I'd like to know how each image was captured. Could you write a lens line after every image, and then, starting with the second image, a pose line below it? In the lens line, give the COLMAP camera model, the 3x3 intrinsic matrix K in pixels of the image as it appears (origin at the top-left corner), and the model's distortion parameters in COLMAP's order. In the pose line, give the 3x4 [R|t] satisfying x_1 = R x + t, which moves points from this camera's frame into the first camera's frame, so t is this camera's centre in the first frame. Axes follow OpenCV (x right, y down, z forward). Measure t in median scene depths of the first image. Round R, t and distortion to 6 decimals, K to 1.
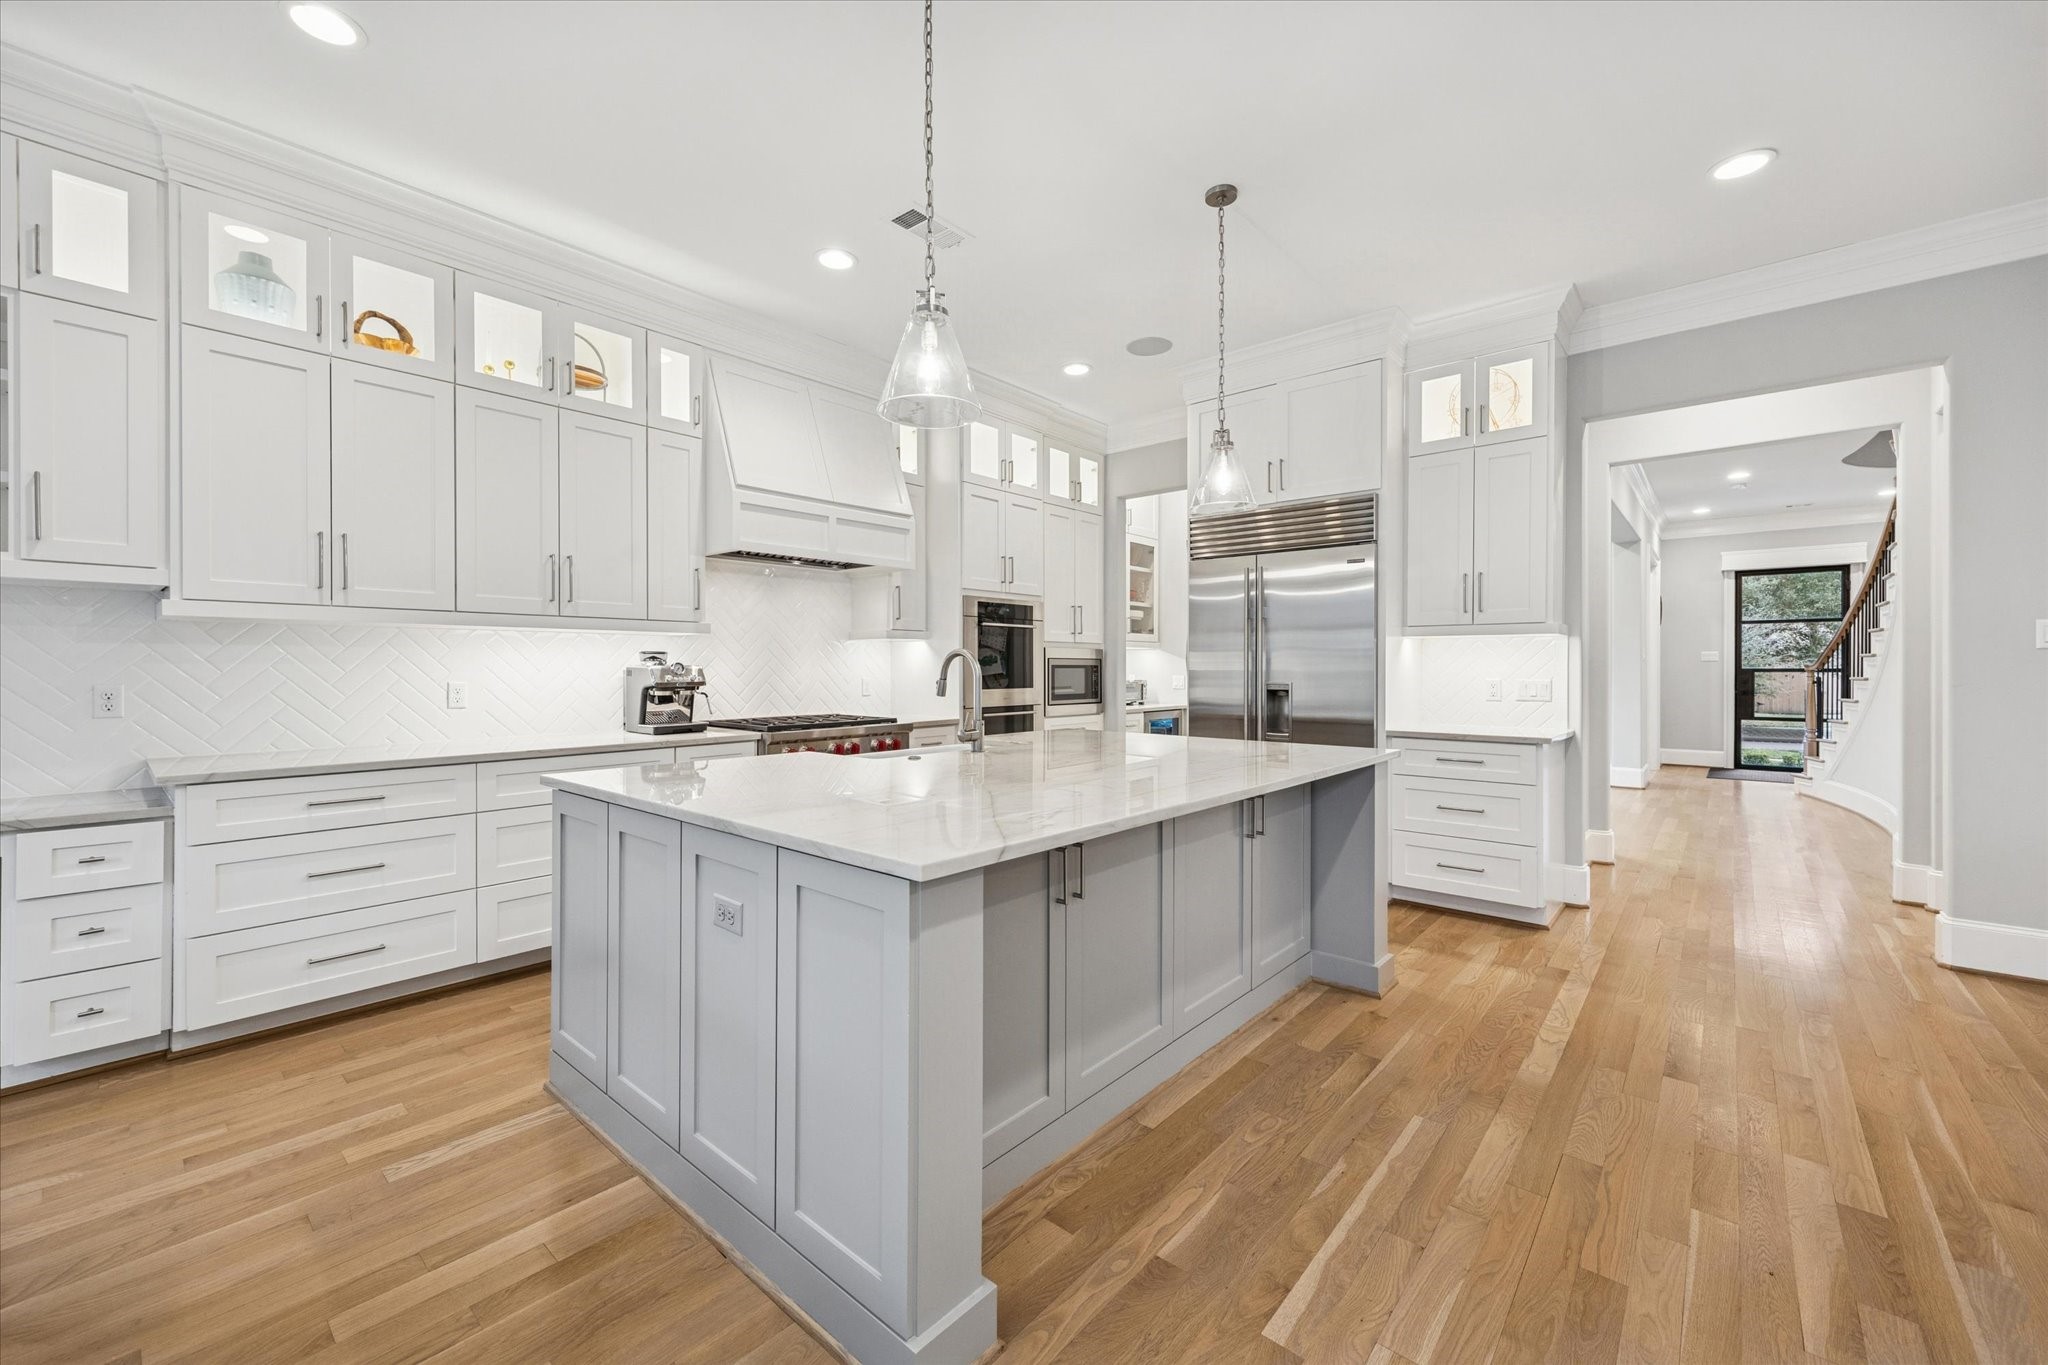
lens RADIAL K [[796.7, 0, 1024.2], [0, 796.7, 674.4], [0, 0, 1]] dist [0.002857, 0.000432]
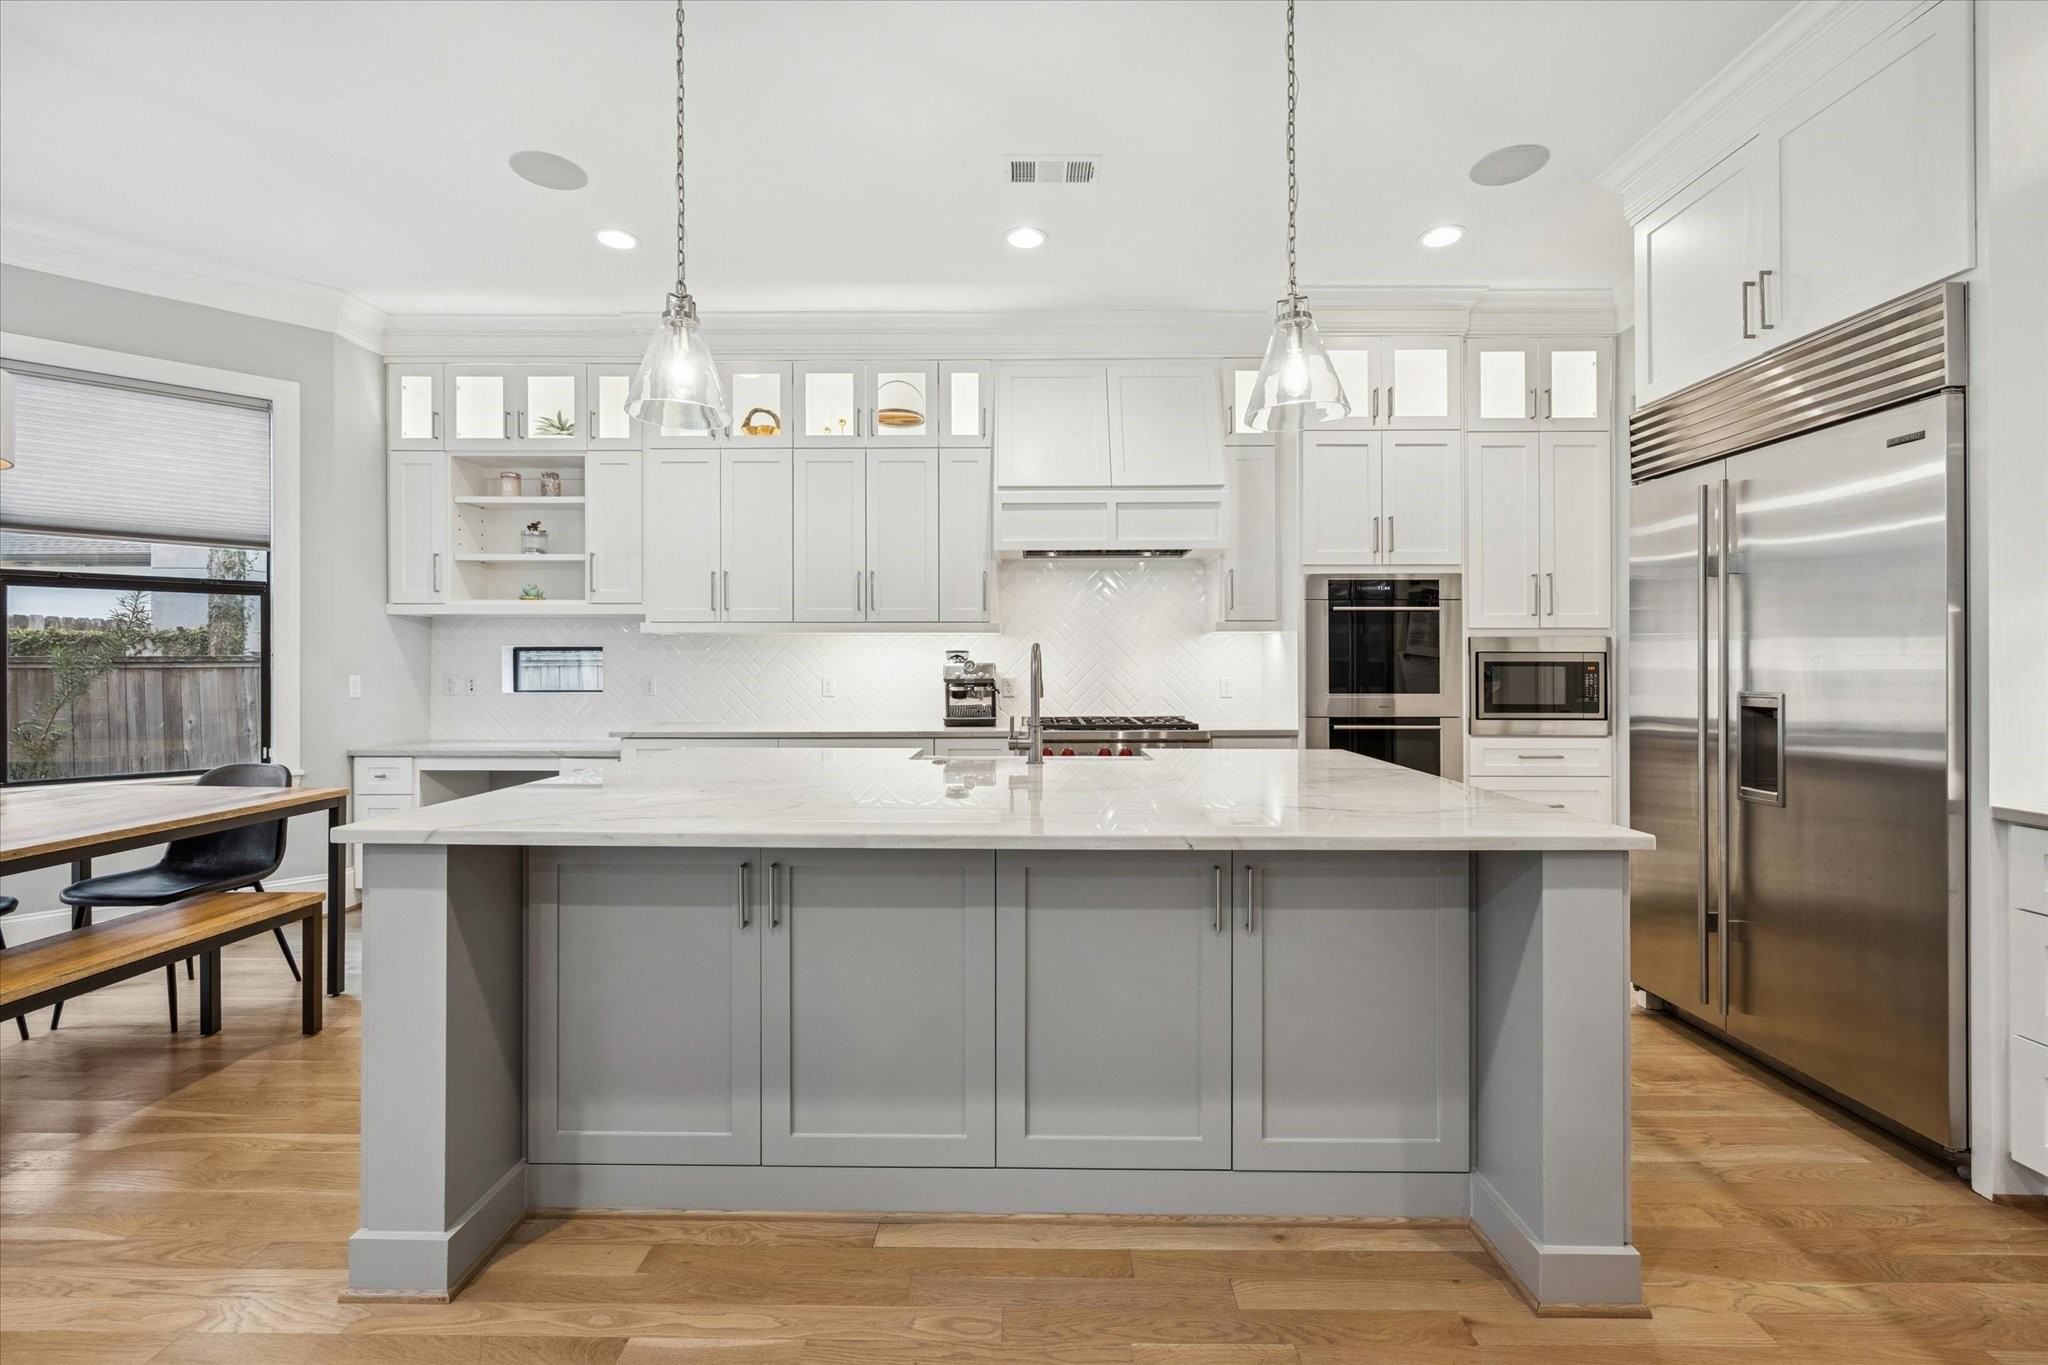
lens RADIAL K [[852.7, 0, 1024.3], [0, 852.7, 669.6], [0, 0, 1]] dist [-0.000764, -0.000259]
pose [[0.659379, 0.003249, -0.751803, 0.455586], [-0.007093, 0.999973, -0.001900, -0.000876], [0.751777, 0.006585, 0.659385, 0.280955]]
